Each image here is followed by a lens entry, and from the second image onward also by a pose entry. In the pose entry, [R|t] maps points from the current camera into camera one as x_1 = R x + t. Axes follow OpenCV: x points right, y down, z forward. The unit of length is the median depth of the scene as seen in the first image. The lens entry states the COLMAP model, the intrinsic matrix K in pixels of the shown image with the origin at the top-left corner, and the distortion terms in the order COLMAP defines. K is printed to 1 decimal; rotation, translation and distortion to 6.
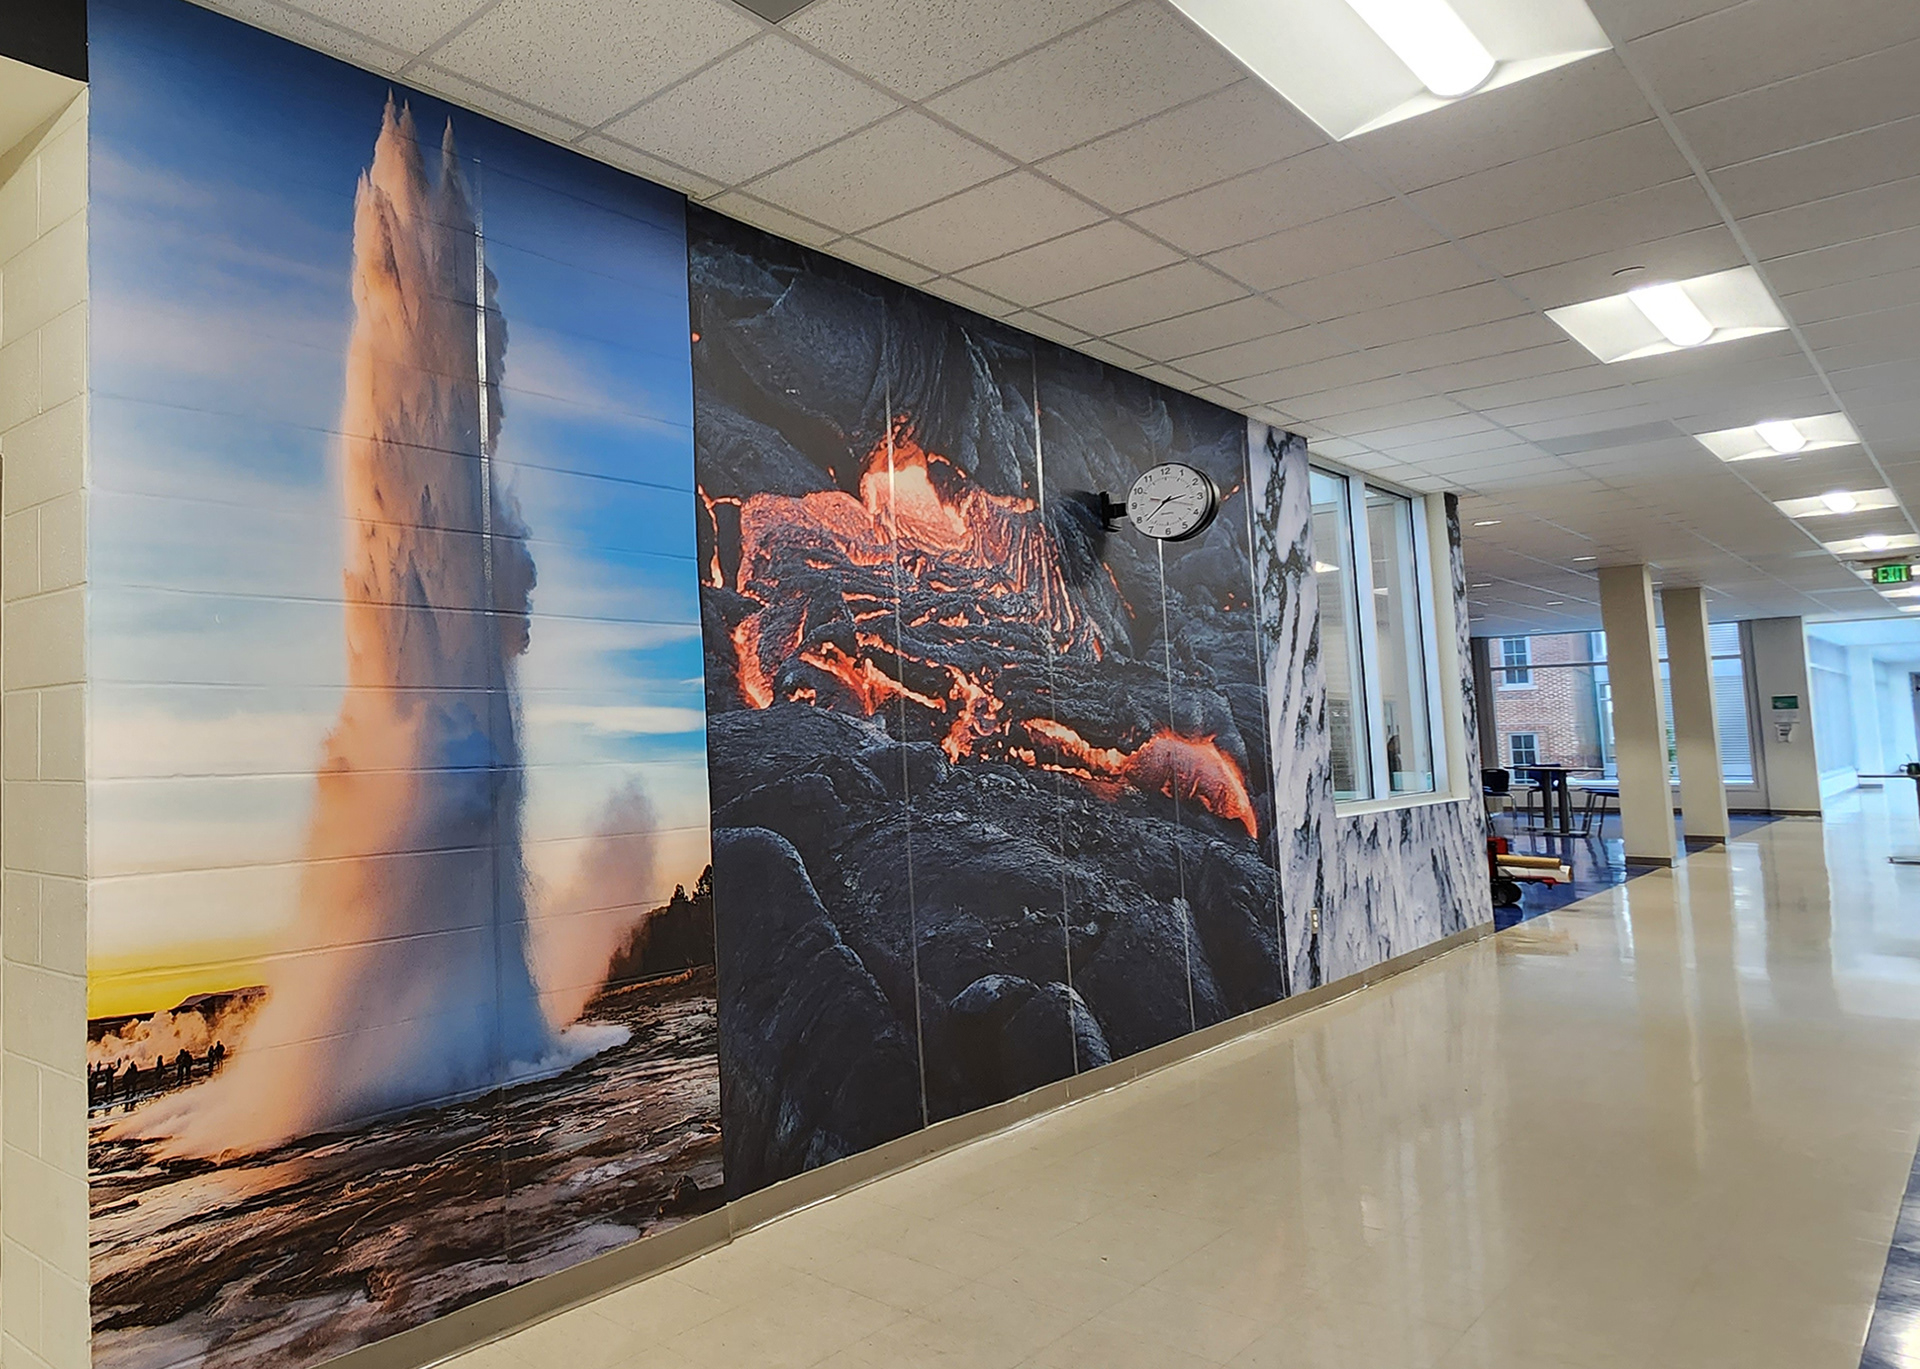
lens RADIAL K [[1000.2, 0, 958.7], [0, 1000.2, 675.9], [0, 0, 1]] dist [0.008927, -0.000239]
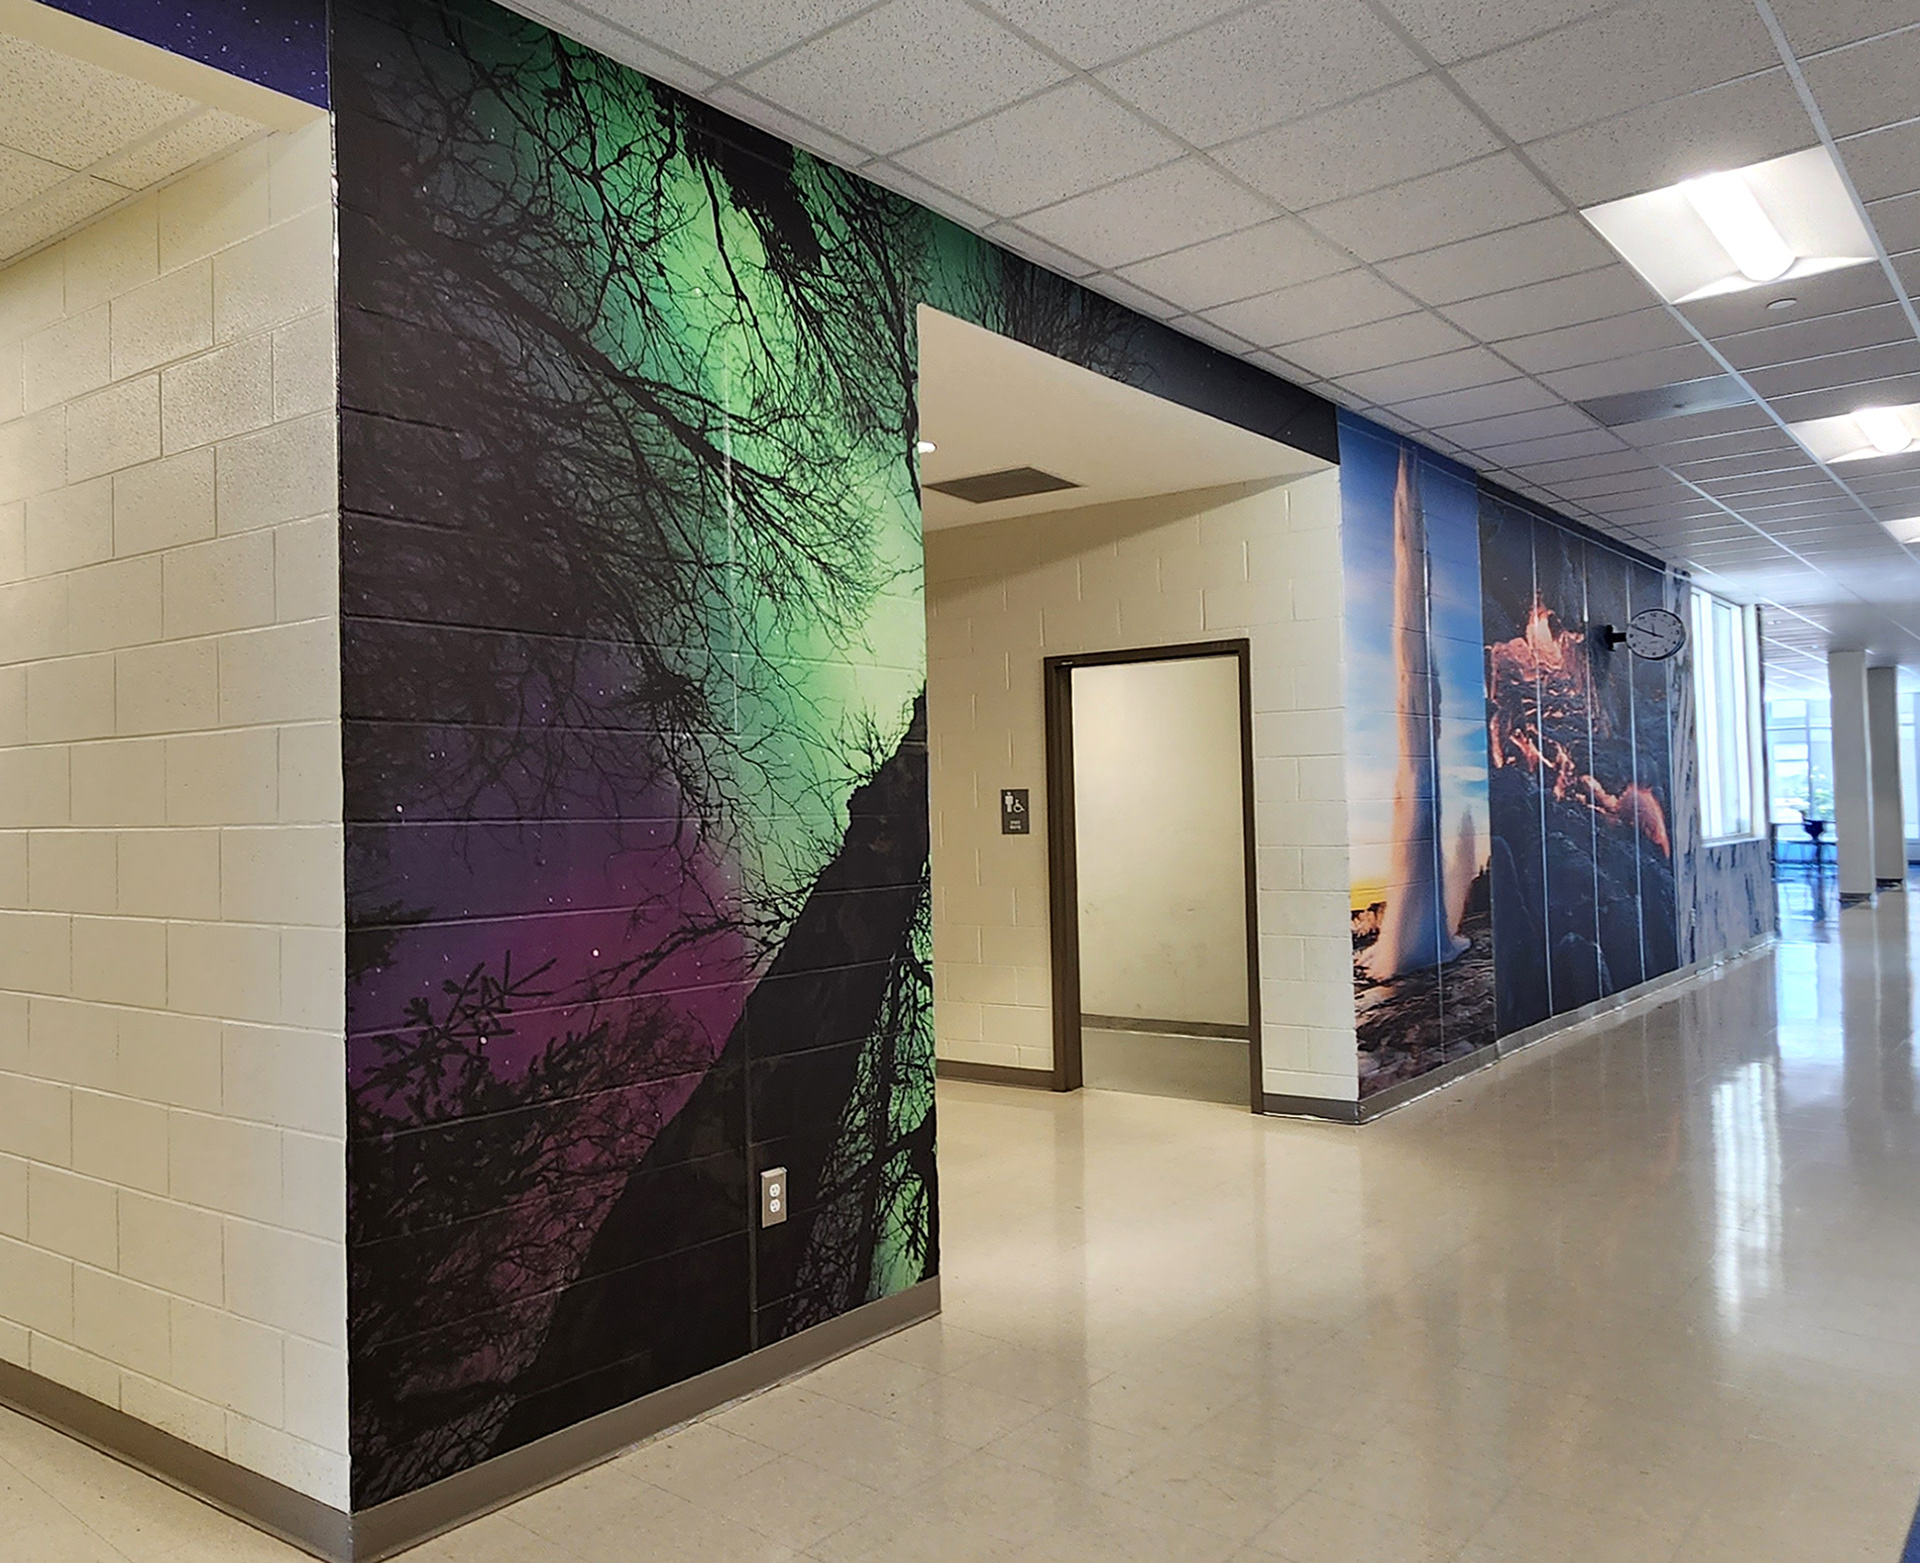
lens RADIAL K [[1559.6, 0, 956.1], [0, 1559.6, 774.2], [0, 0, 1]] dist [0.004889, -0.007981]
pose [[0.985255, 0.010439, 0.170771, -1.049172], [-0.018288, 0.998844, 0.044455, -0.039228], [-0.170110, -0.046923, 0.984307, -0.989071]]
